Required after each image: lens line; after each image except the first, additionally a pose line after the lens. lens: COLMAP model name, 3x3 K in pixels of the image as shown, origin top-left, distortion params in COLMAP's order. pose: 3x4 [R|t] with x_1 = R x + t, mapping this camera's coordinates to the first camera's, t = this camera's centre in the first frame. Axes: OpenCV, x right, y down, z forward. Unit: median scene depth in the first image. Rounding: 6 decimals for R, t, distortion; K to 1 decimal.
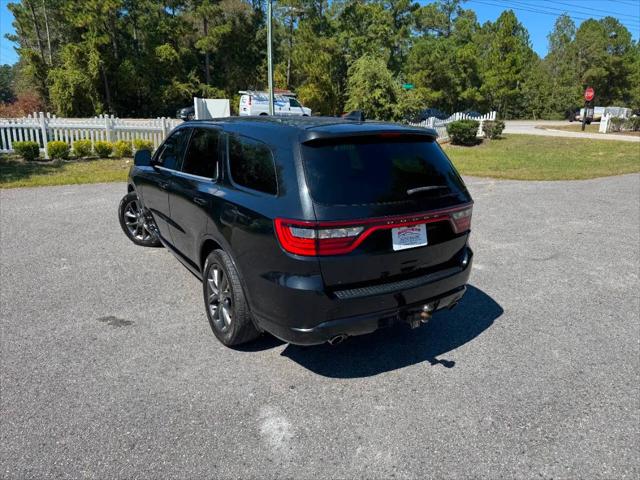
lens RADIAL K [[454.7, 0, 321.1], [0, 454.7, 235.3], [0, 0, 1]] dist [0.018229, -0.023897]
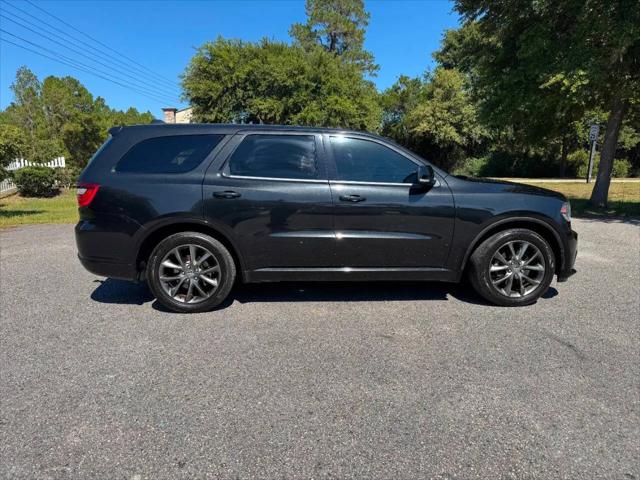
lens RADIAL K [[454.7, 0, 316.9], [0, 454.7, 241.2], [0, 0, 1]] dist [0.018229, -0.023897]
pose [[0.502803, -0.153197, 0.850717, -0.073217], [0.240917, 0.970009, 0.032289, -0.014151], [-0.830149, 0.188717, 0.524631, 0.090229]]
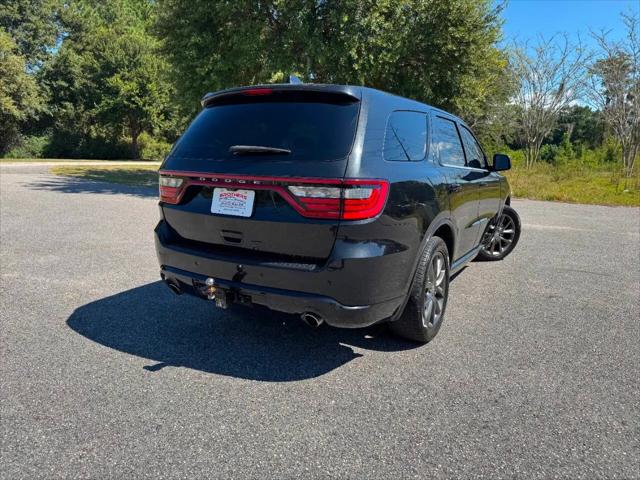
lens RADIAL K [[454.7, 0, 318.0], [0, 454.7, 236.6], [0, 0, 1]] dist [0.018229, -0.023897]
pose [[-0.442865, -0.183816, 0.877543, -0.061985], [0.206736, 0.931448, 0.299440, -0.044740], [-0.872428, 0.314031, -0.374504, 0.203776]]
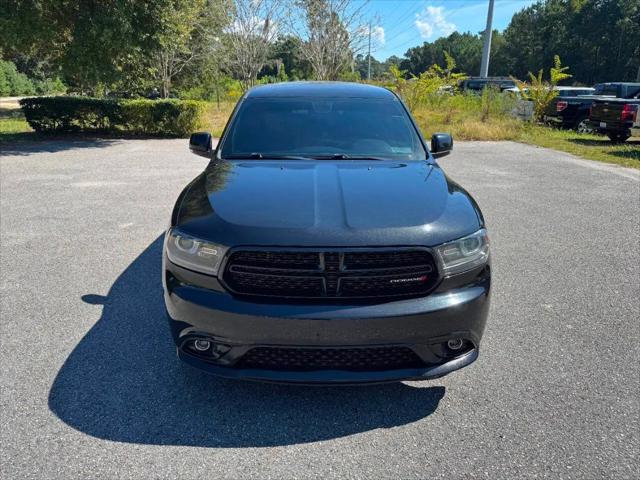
lens RADIAL K [[454.7, 0, 320.0], [0, 454.7, 238.3], [0, 0, 1]] dist [0.018229, -0.023897]
pose [[-0.851094, -0.188096, 0.490162, -0.067056], [0.114413, 0.844730, 0.522821, -0.050377], [-0.512394, 0.501051, -0.697424, 0.190961]]
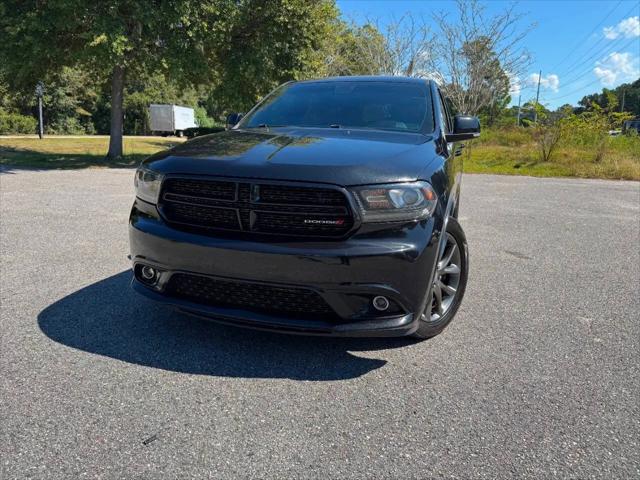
lens RADIAL K [[454.7, 0, 325.7], [0, 454.7, 235.0], [0, 0, 1]] dist [0.018229, -0.023897]
pose [[-0.639247, -0.198347, 0.742982, -0.088026], [0.168270, 0.906672, 0.386822, -0.035923], [-0.750365, 0.372297, -0.546212, 0.179697]]
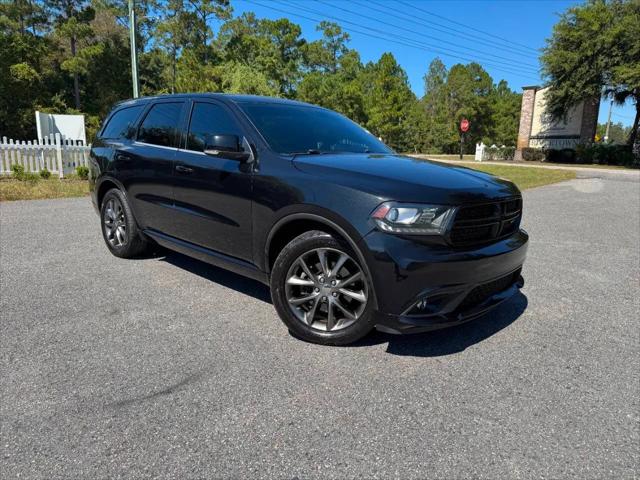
lens RADIAL K [[454.7, 0, 320.8], [0, 454.7, 242.3], [0, 0, 1]] dist [0.018229, -0.023897]
pose [[0.975274, -0.035335, 0.218157, 0.015805], [0.048208, 0.997378, -0.053970, 0.001741], [-0.215678, 0.063152, 0.974420, 0.042234]]
